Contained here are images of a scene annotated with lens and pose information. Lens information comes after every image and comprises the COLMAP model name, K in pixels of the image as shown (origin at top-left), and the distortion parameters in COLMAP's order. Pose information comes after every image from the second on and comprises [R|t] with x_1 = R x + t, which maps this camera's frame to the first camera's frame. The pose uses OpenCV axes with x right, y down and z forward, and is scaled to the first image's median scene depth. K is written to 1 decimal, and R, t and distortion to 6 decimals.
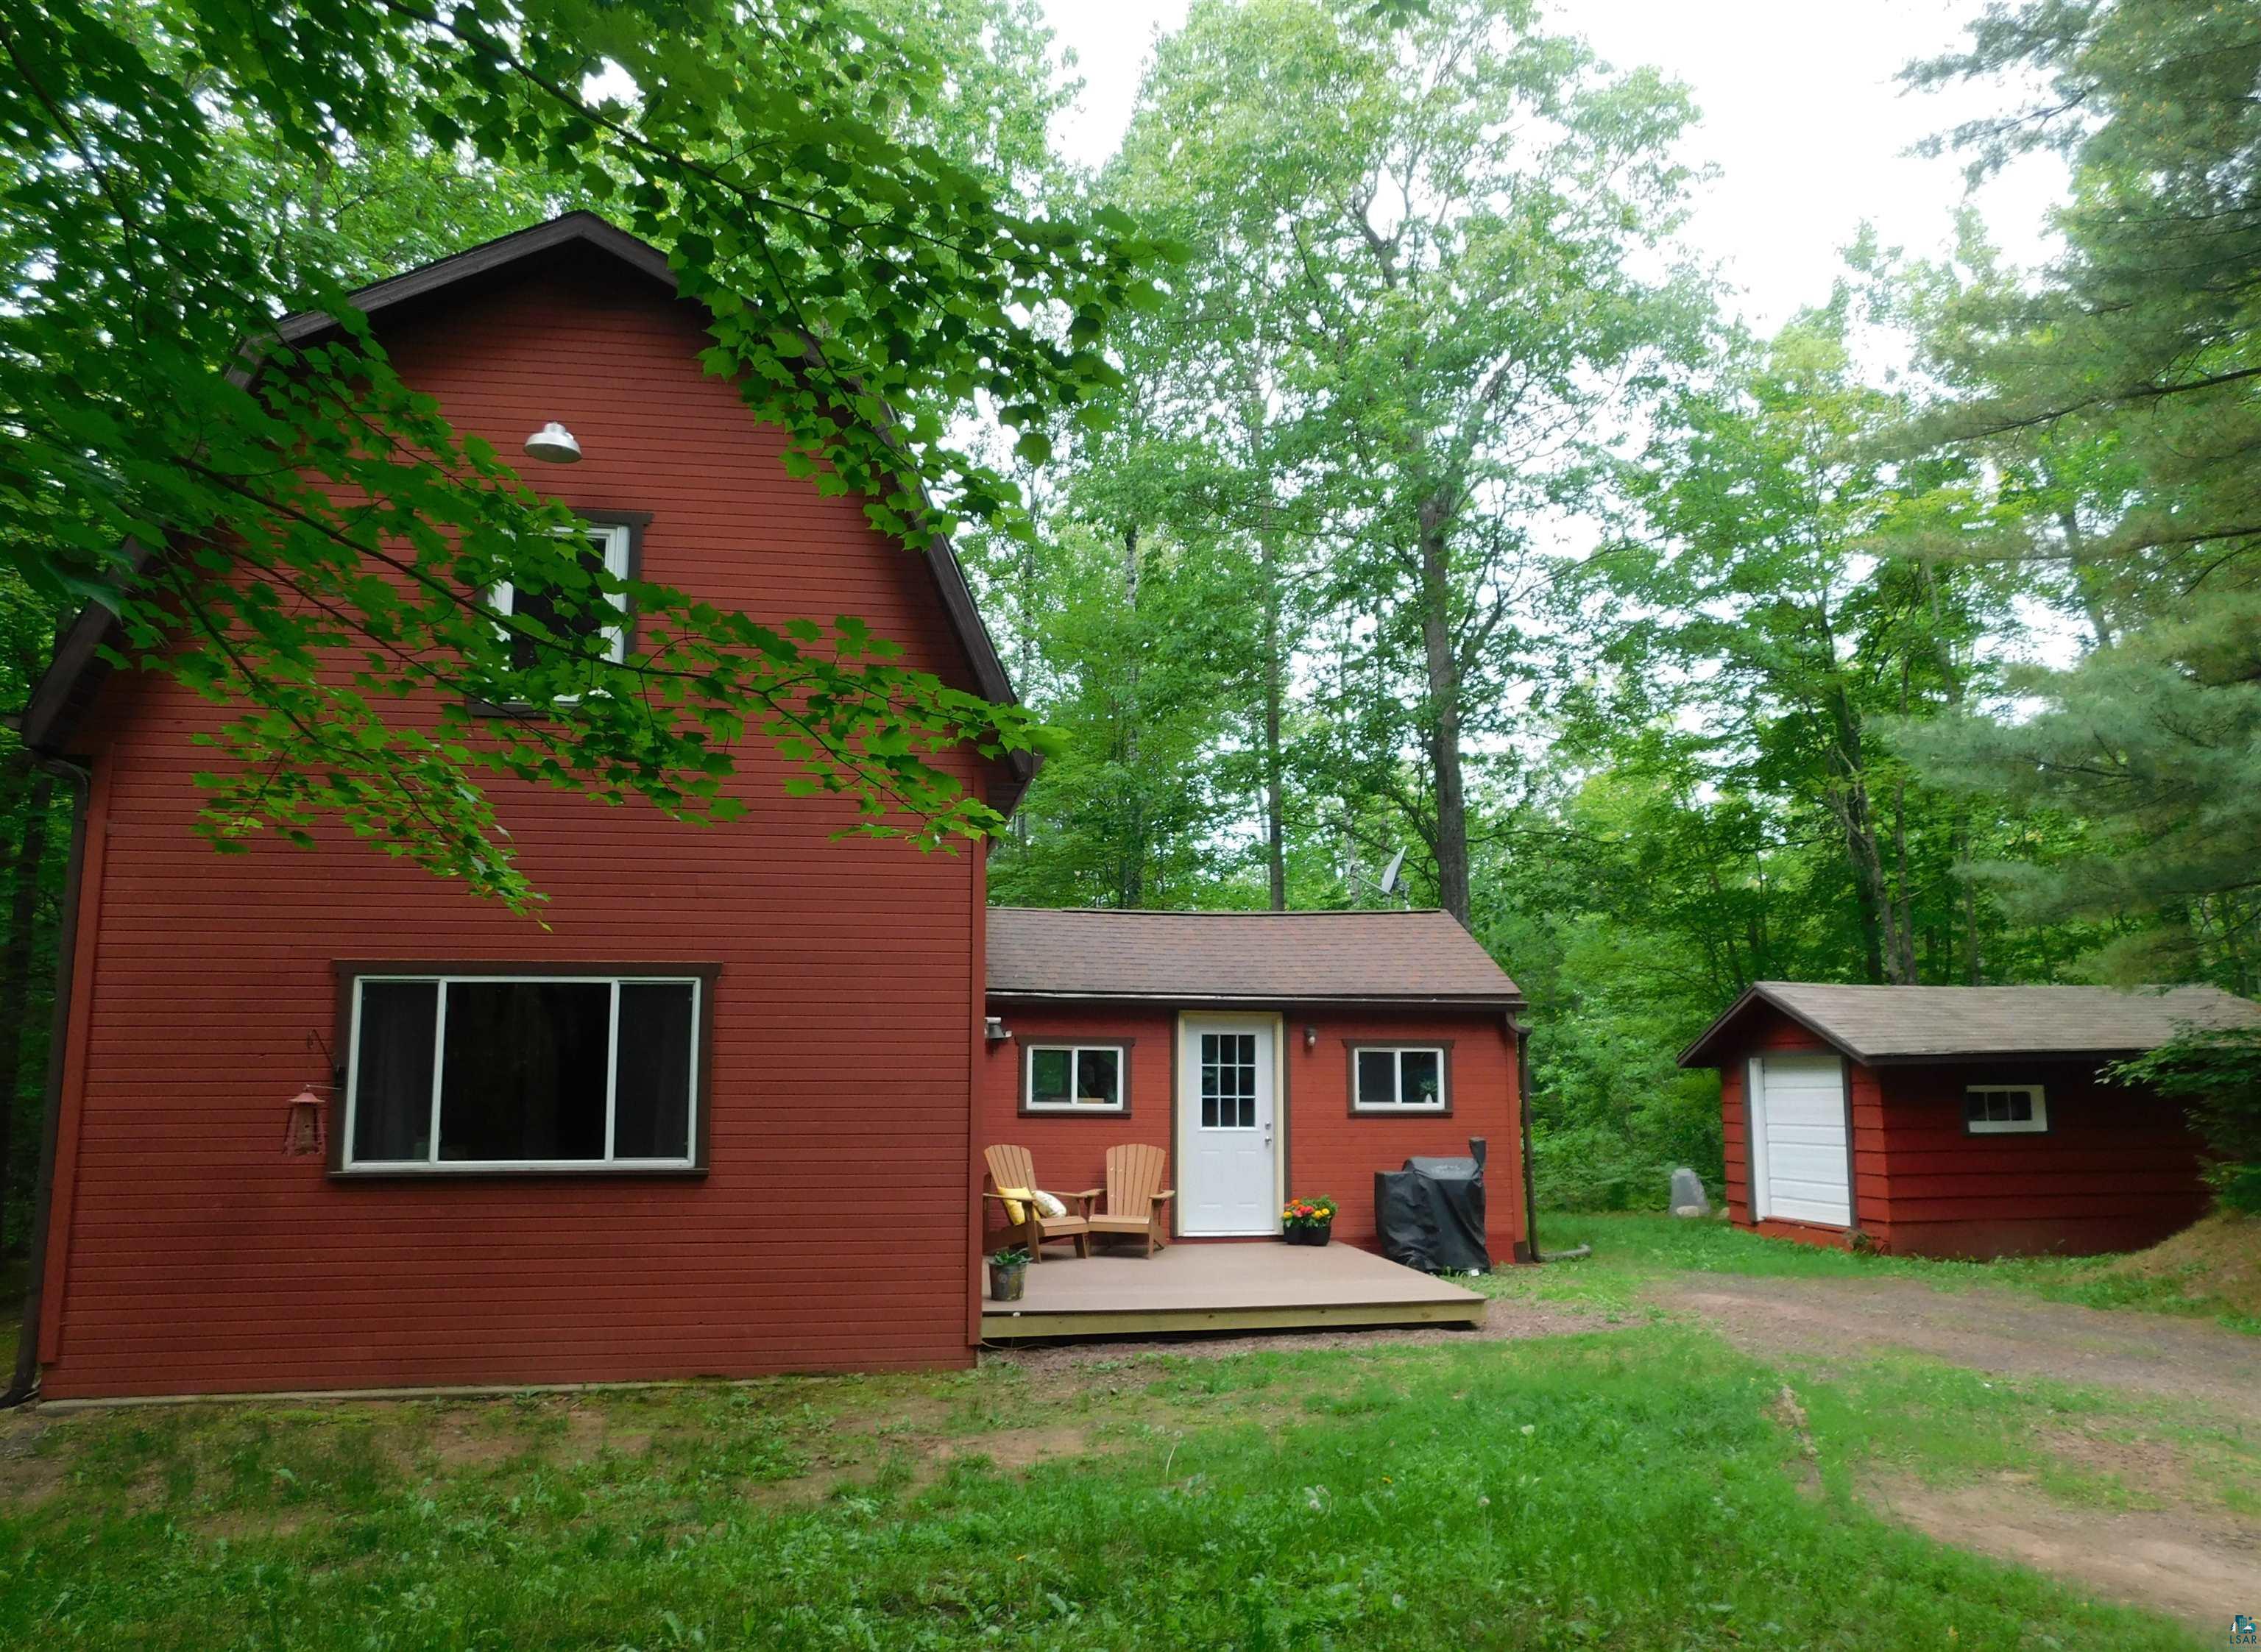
lens RADIAL K [[1553.4, 0, 1130.4], [0, 1553.4, 849.6], [0, 0, 1]] dist [-0.056795, 0.053922]
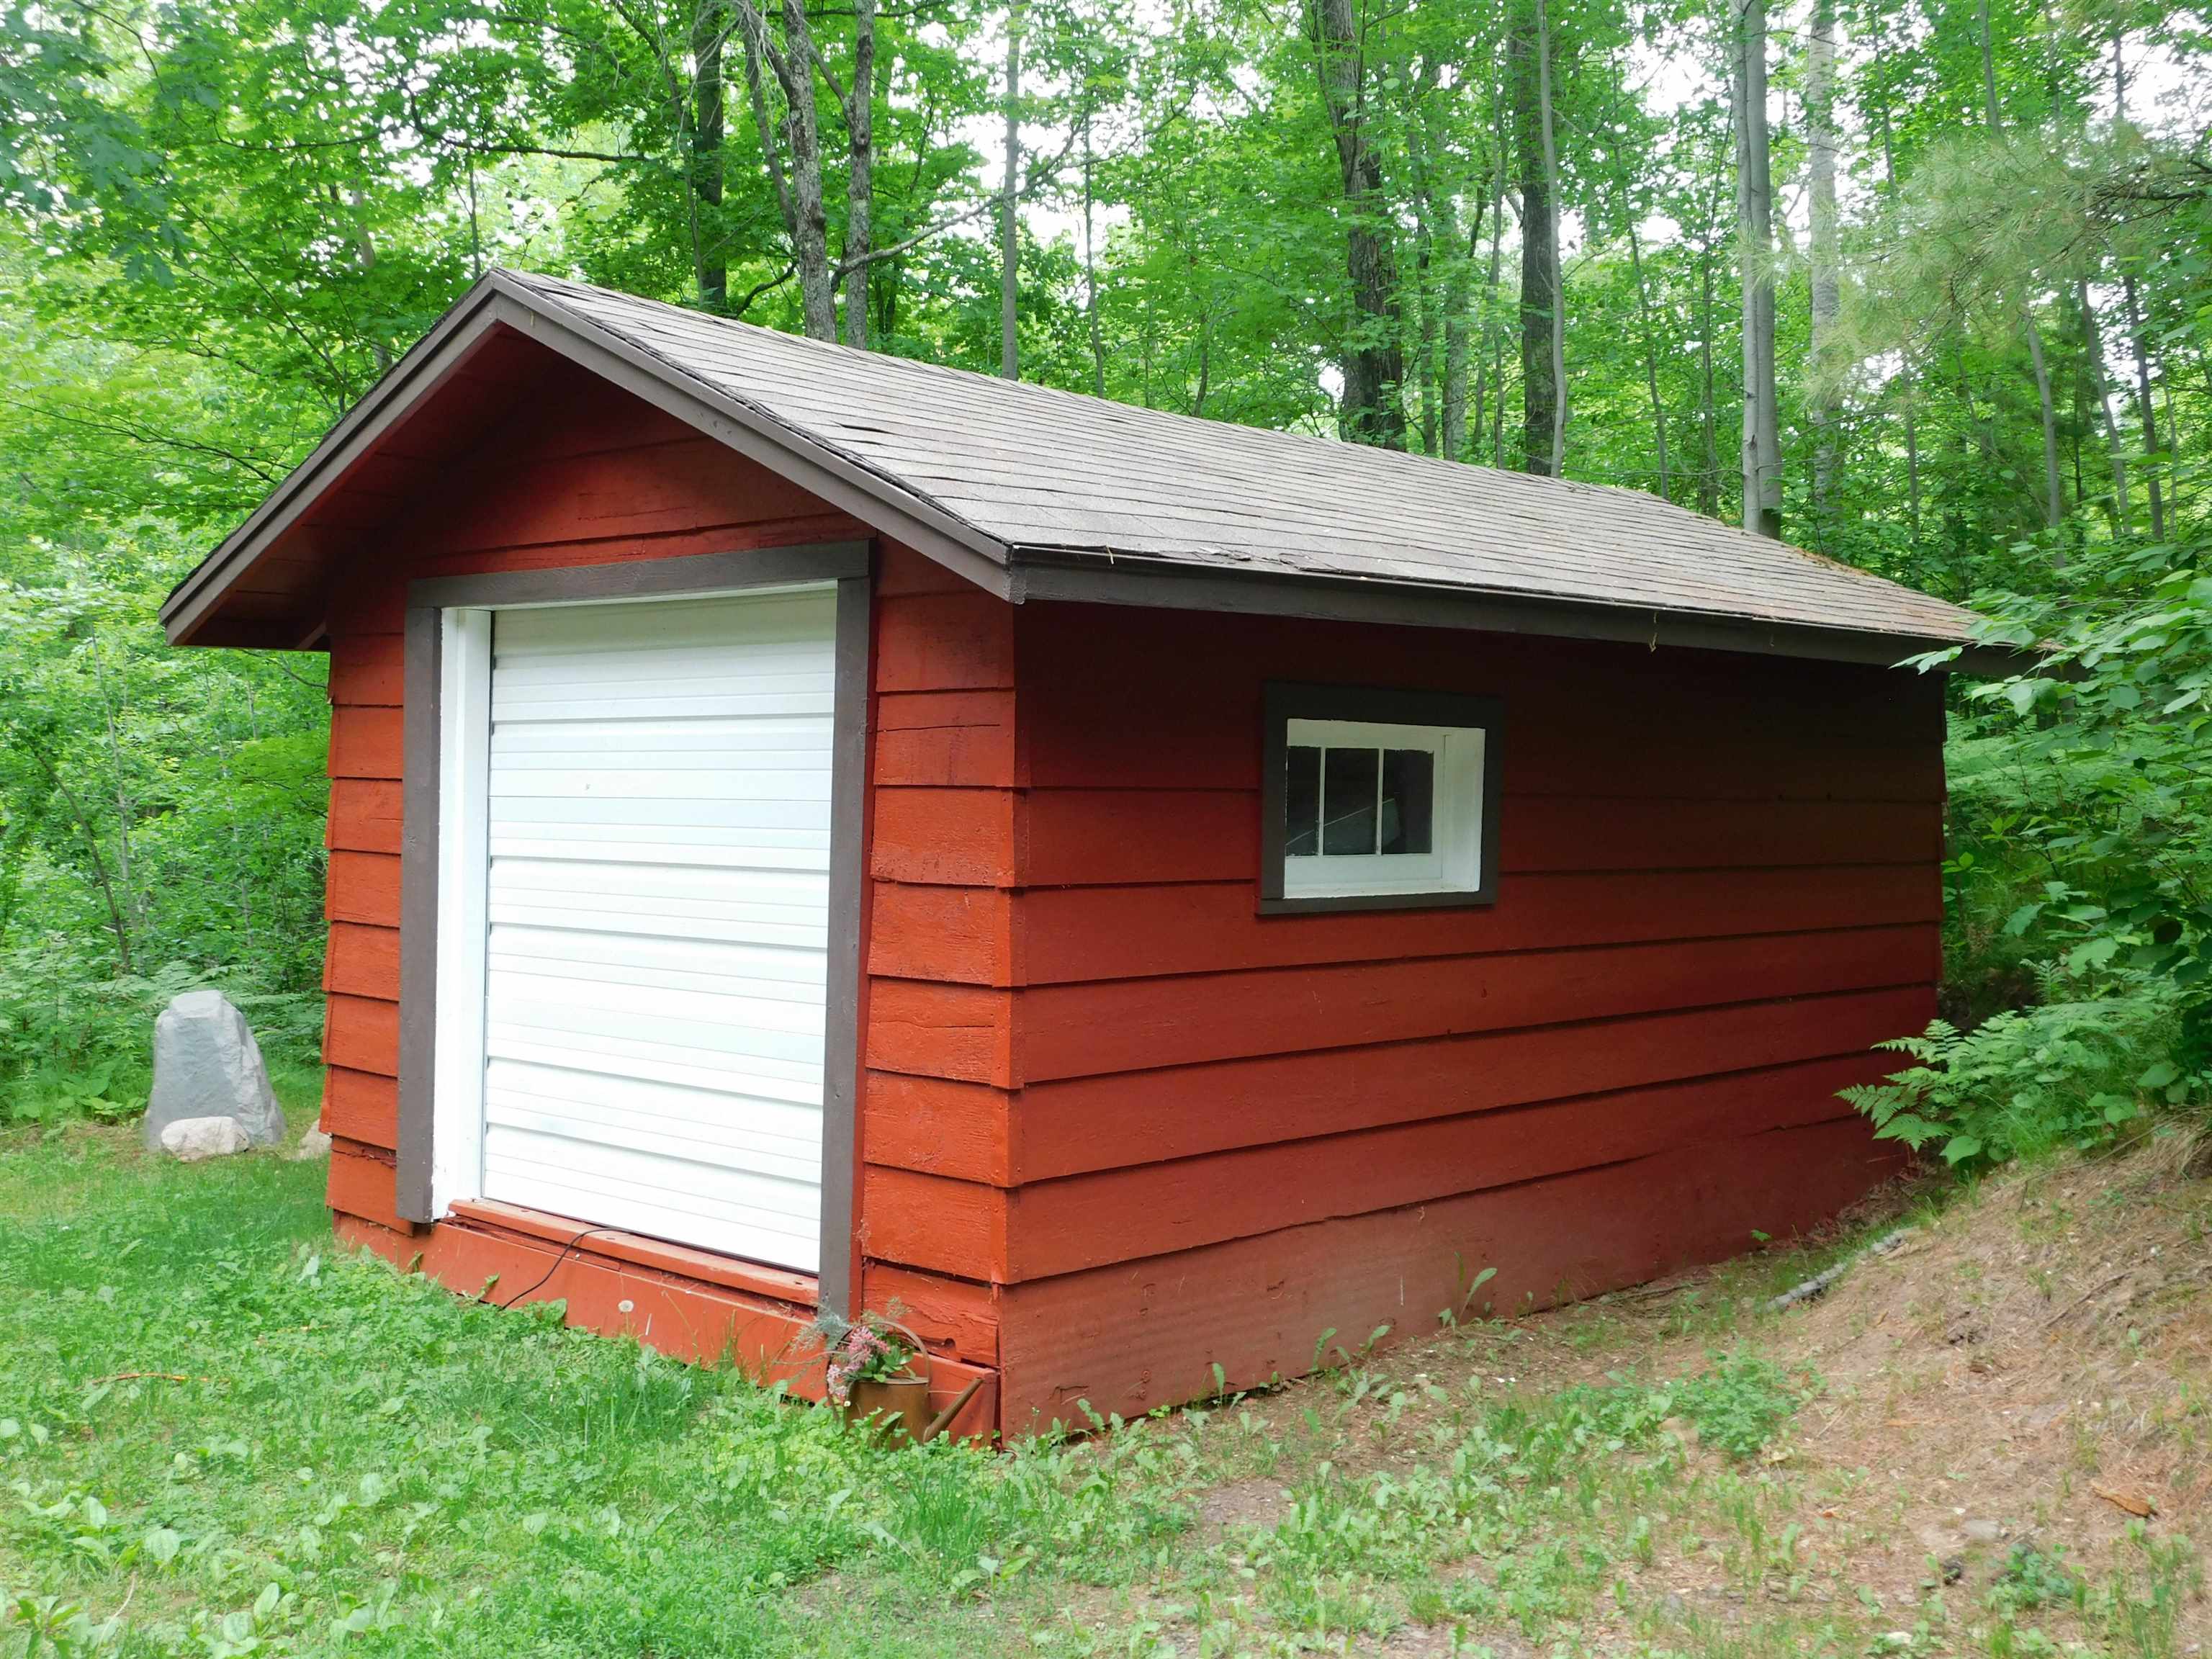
lens RADIAL K [[2502.1, 0, 1106.0], [0, 2502.1, 829.5], [0, 0, 1]] dist [0.012879, -0.031216]
pose [[0.789597, 0.002631, 0.613620, 0.260894], [-0.107304, 0.985175, 0.133853, 0.116940], [-0.604171, -0.171534, 0.778174, 0.674995]]
